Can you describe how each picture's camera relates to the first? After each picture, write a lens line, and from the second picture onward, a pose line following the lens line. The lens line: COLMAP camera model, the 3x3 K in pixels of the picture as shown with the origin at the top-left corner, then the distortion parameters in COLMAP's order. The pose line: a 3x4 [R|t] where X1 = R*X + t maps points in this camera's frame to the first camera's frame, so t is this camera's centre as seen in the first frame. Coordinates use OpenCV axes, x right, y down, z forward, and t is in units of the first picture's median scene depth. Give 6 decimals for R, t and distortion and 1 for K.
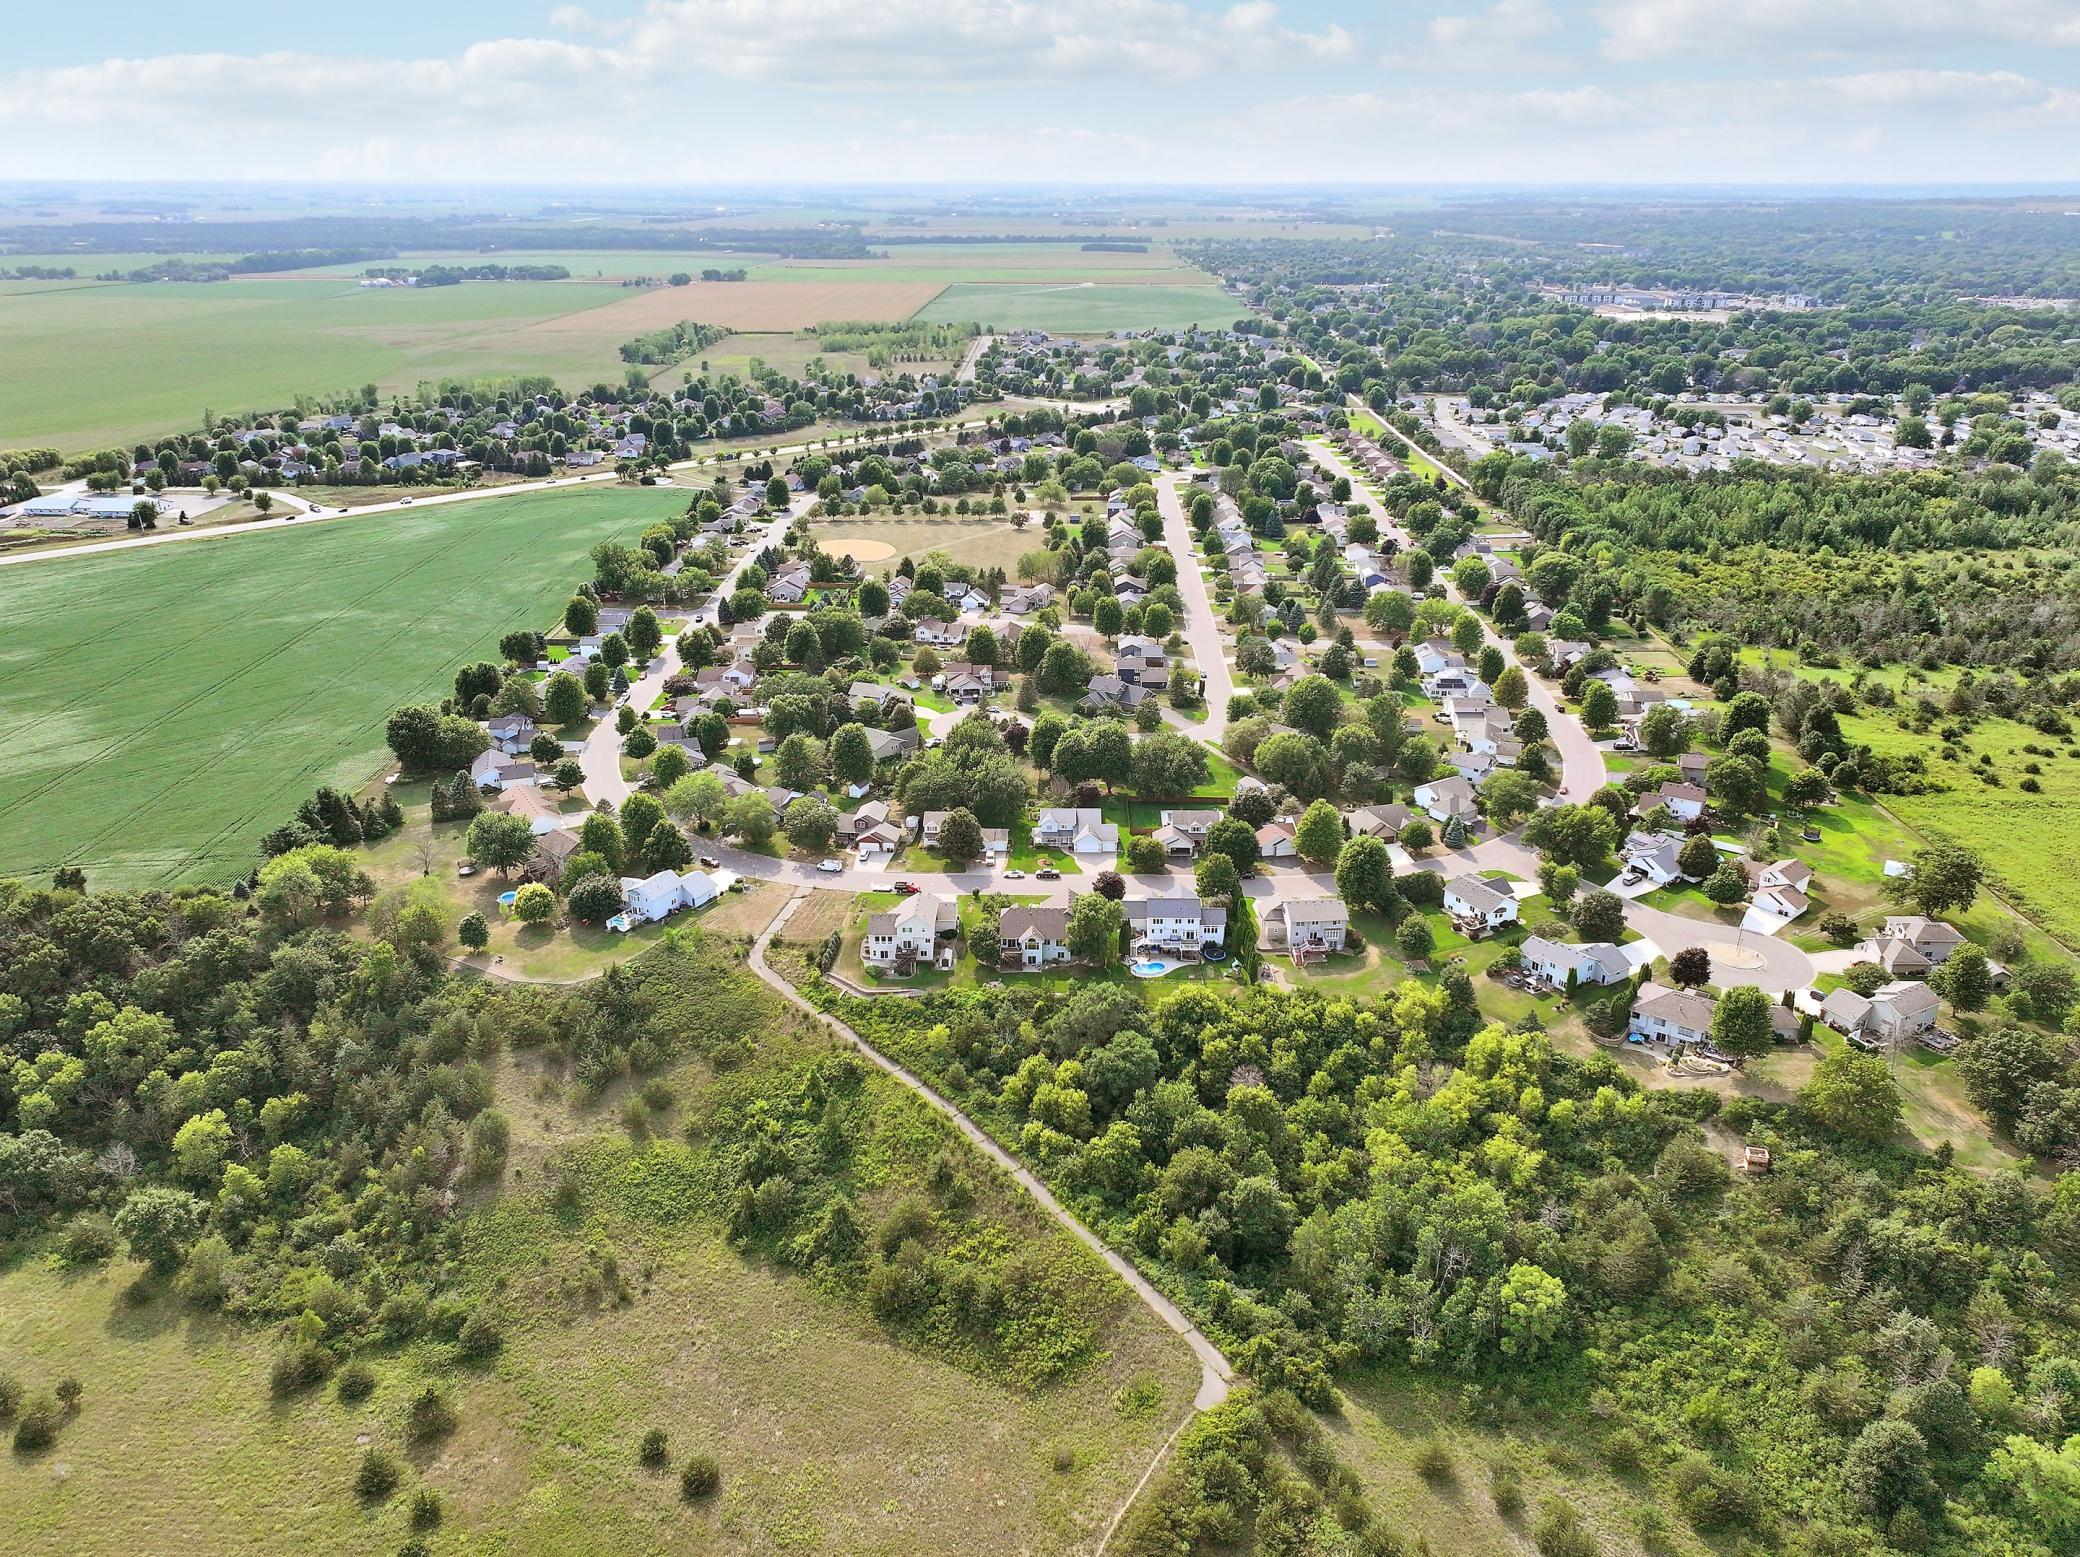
lens RADIAL K [[1483.1, 0, 1047.5], [0, 1483.1, 778.5], [0, 0, 1]] dist [0.007208, 0.006269]
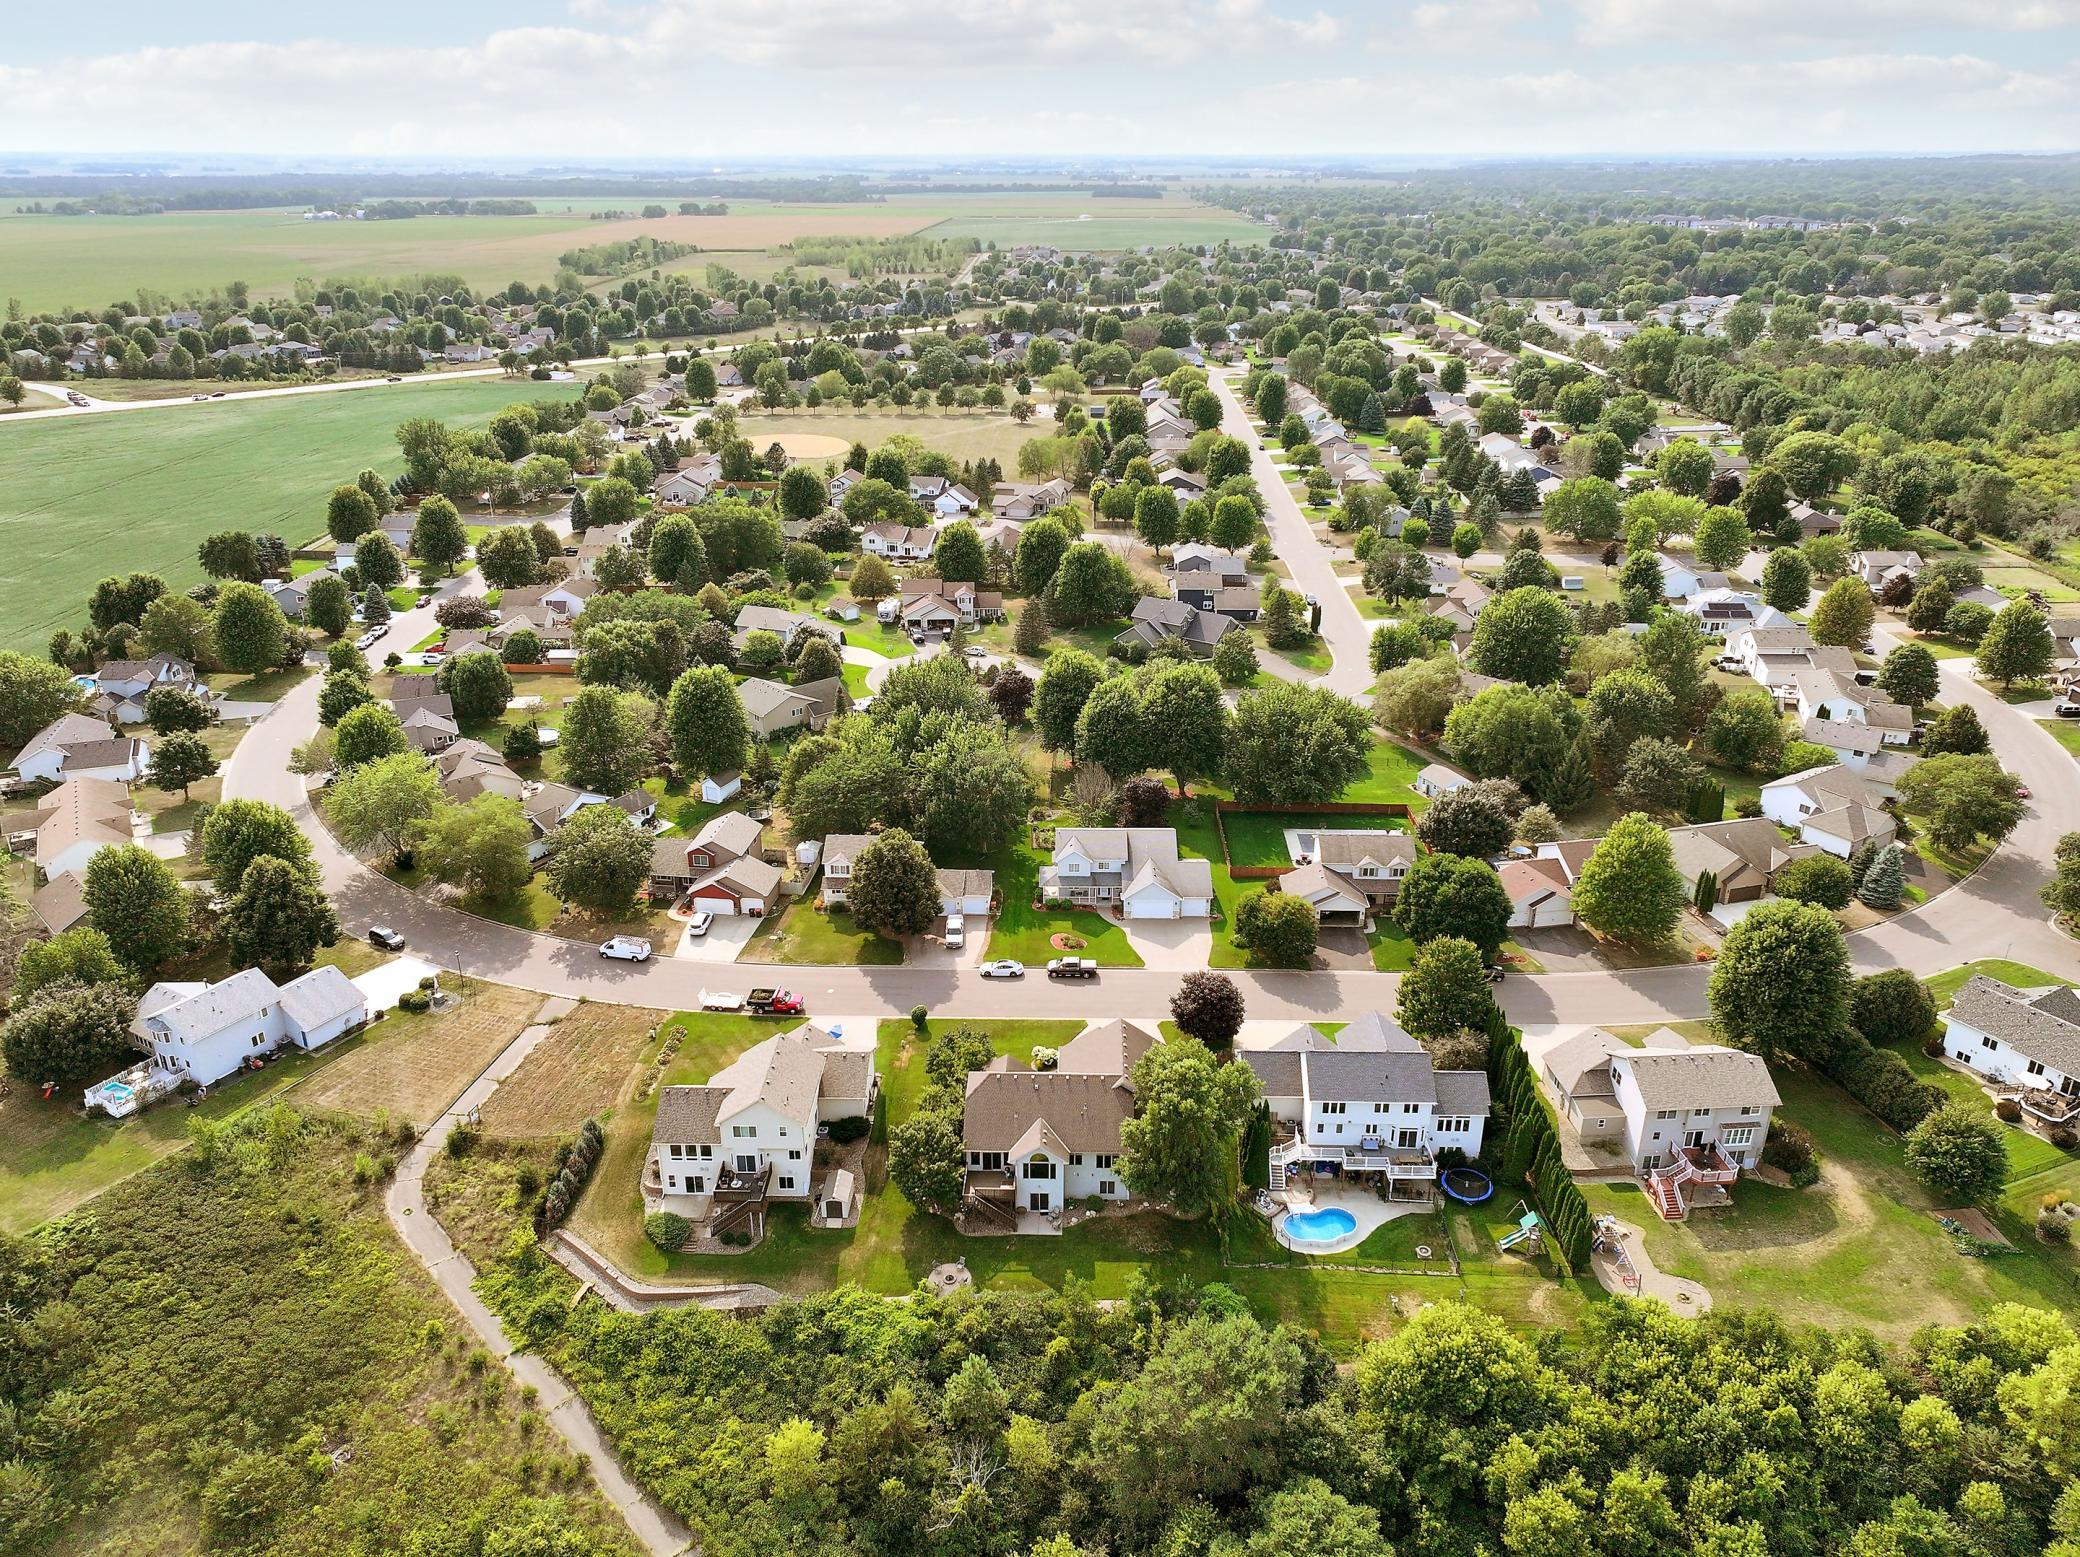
lens RADIAL K [[1483.1, 0, 1047.5], [0, 1483.1, 778.5], [0, 0, 1]] dist [0.007208, 0.006269]
pose [[0.999988, 0.000851, -0.004787, -0.005372], [-0.000787, 0.999911, 0.013333, -0.003709], [0.004798, -0.013329, 0.999900, 0.495097]]
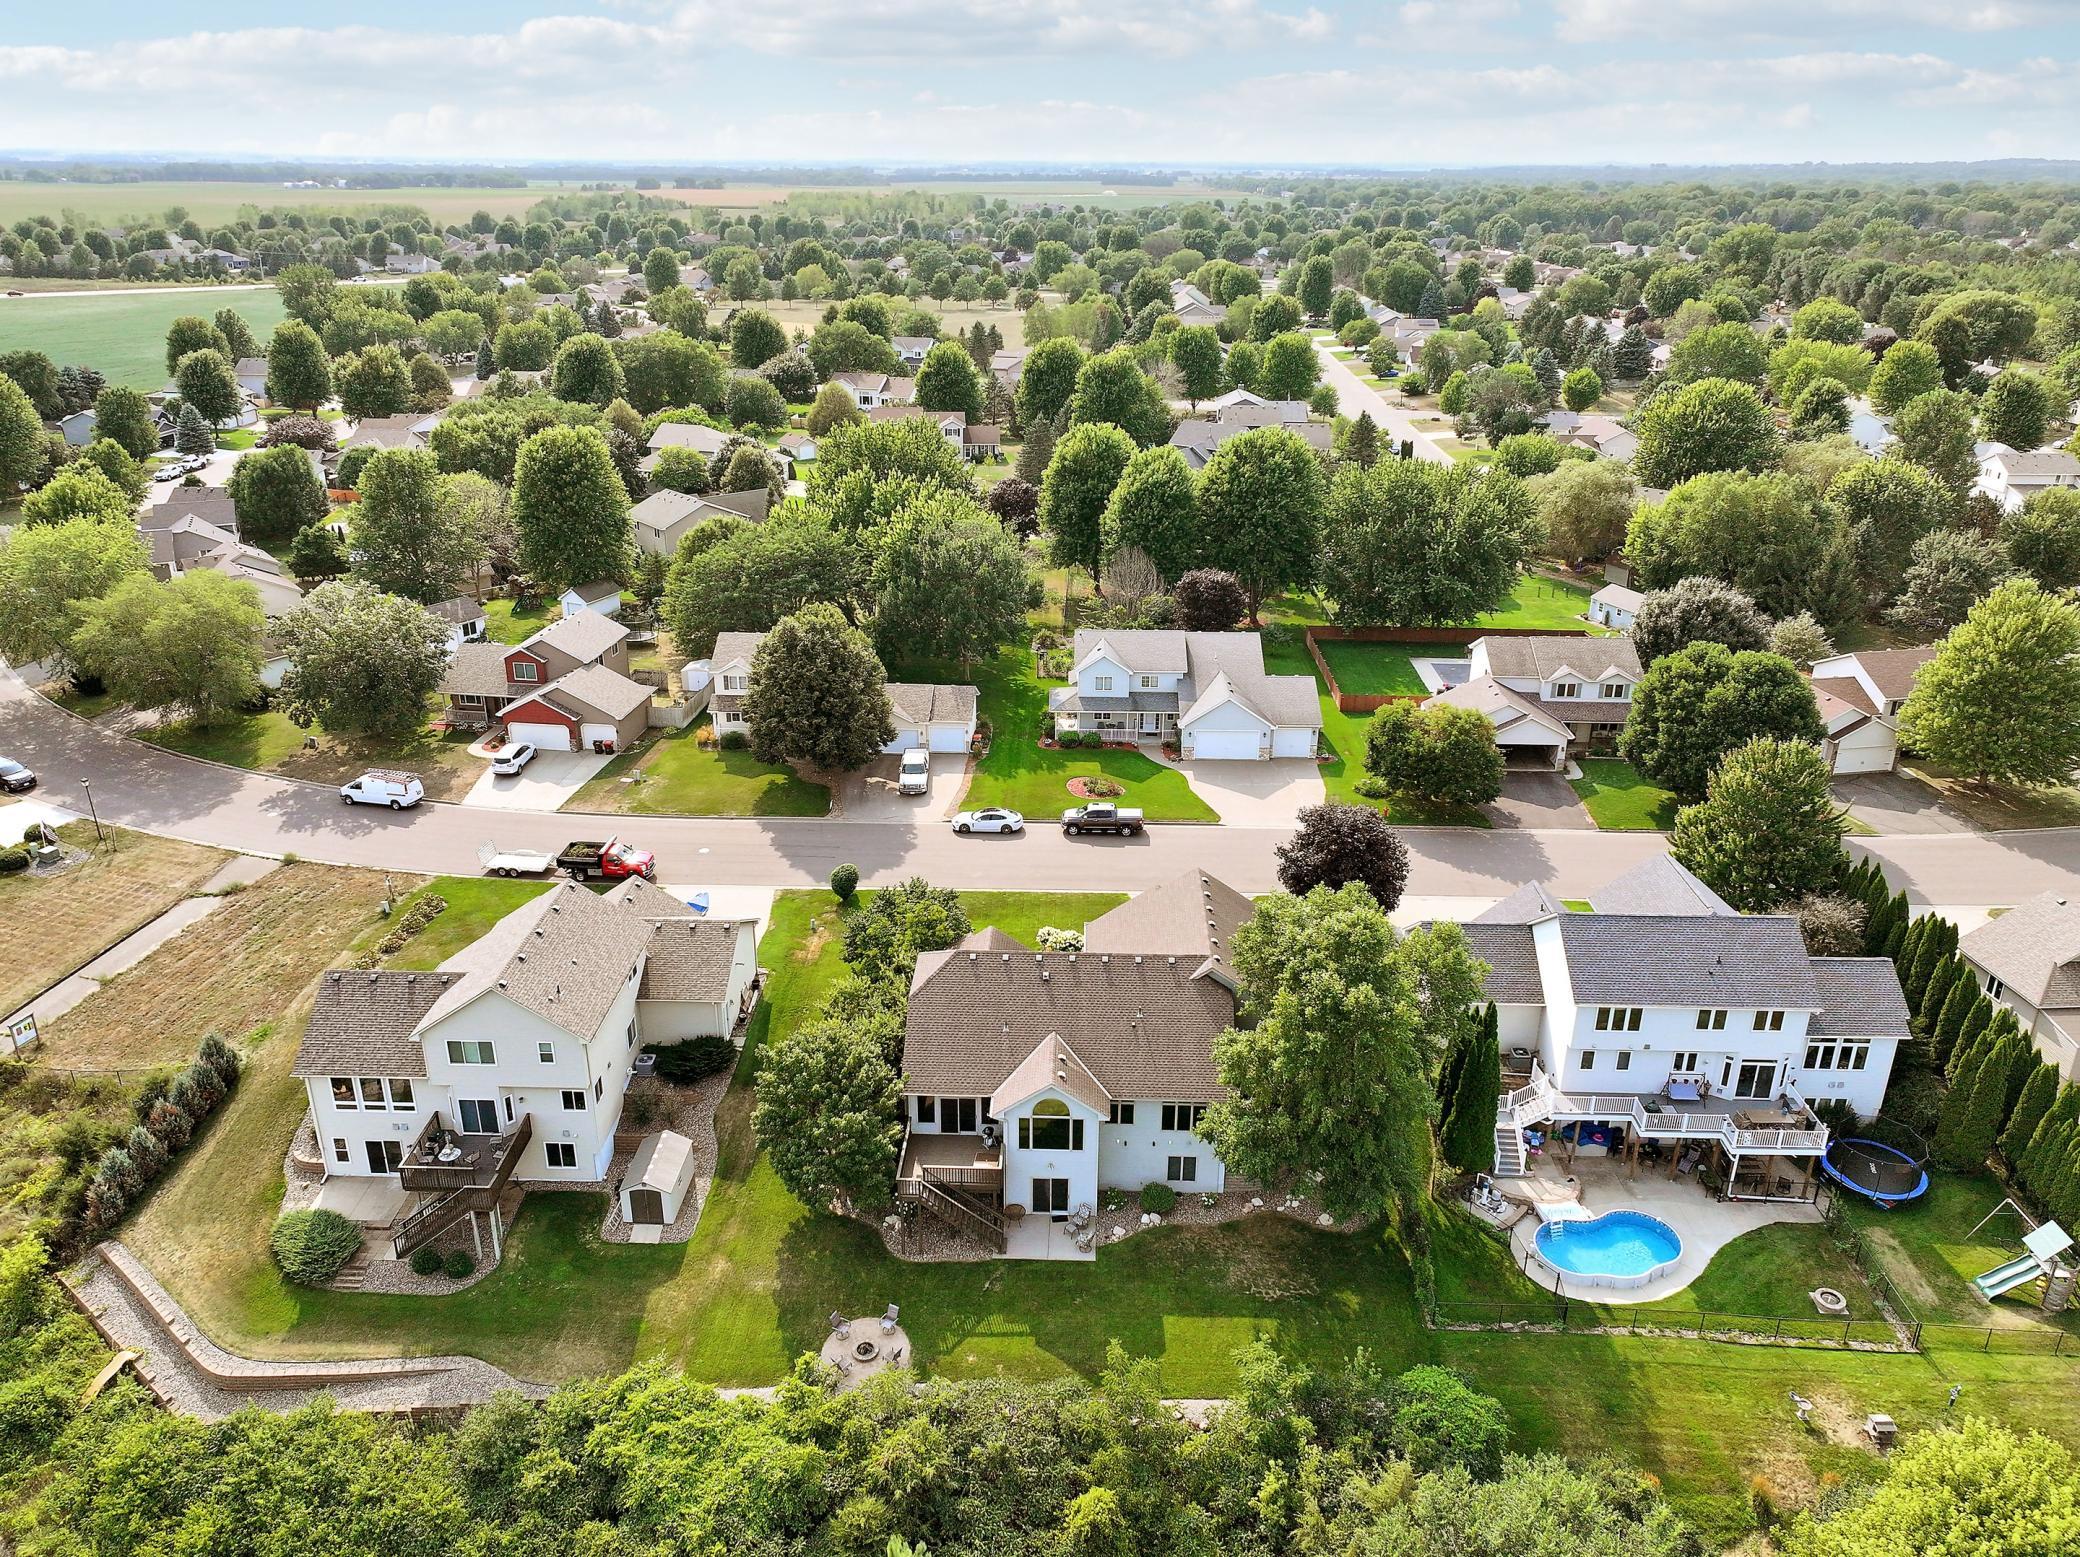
lens RADIAL K [[1496.7, 0, 1051.4], [0, 1496.7, 774.8], [0, 0, 1]] dist [-0.004016, 0.023502]
pose [[0.999952, 0.008990, -0.003928, -0.008618], [-0.008979, 0.999956, 0.002757, 0.051802], [0.003952, -0.002722, 0.999988, 0.670320]]
